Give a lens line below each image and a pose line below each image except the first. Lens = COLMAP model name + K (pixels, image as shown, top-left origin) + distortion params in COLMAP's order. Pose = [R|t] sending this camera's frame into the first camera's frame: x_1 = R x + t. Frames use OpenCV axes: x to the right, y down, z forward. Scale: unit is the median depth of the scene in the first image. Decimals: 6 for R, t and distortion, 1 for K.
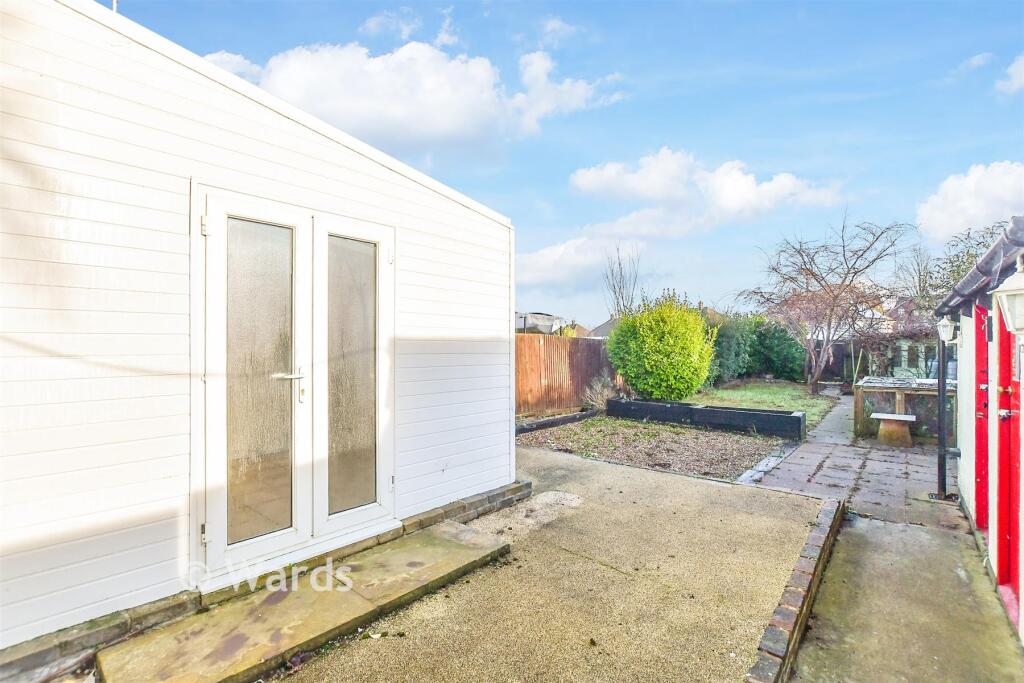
lens RADIAL K [[465.8, 0, 526.8], [0, 465.8, 345.9], [0, 0, 1]] dist [-0.000588, -0.000157]
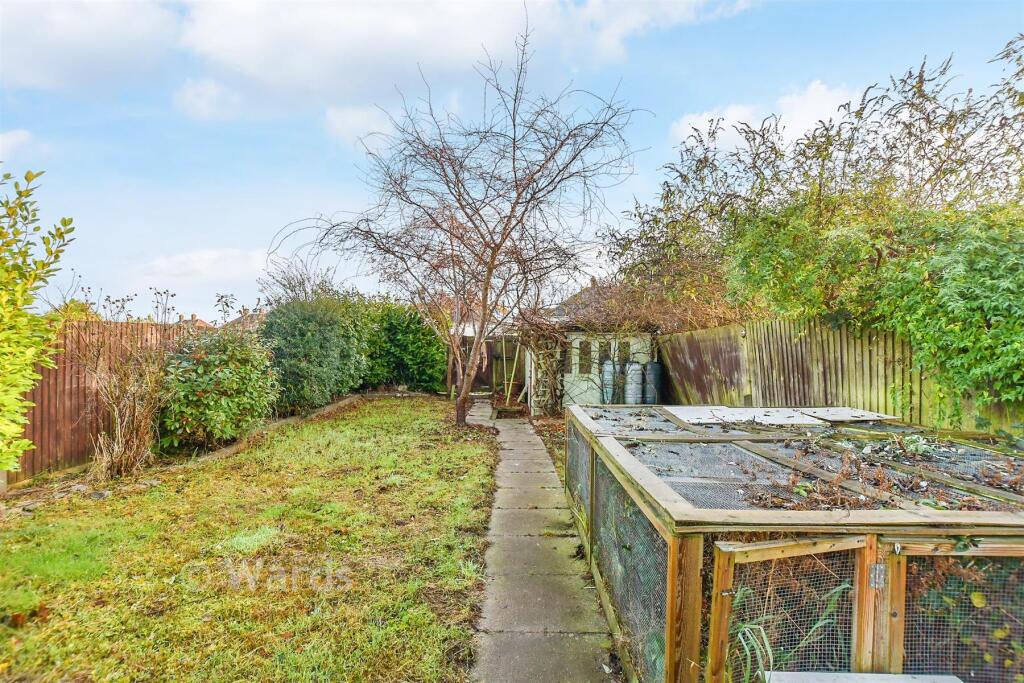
lens RADIAL K [[465.8, 0, 526.8], [0, 465.8, 345.9], [0, 0, 1]] dist [-0.000588, -0.000157]
pose [[0.763775, 0.011001, 0.645389, 0.263581], [-0.007117, 0.999938, -0.008622, 0.010086], [-0.645443, 0.001992, 0.763806, 0.434437]]
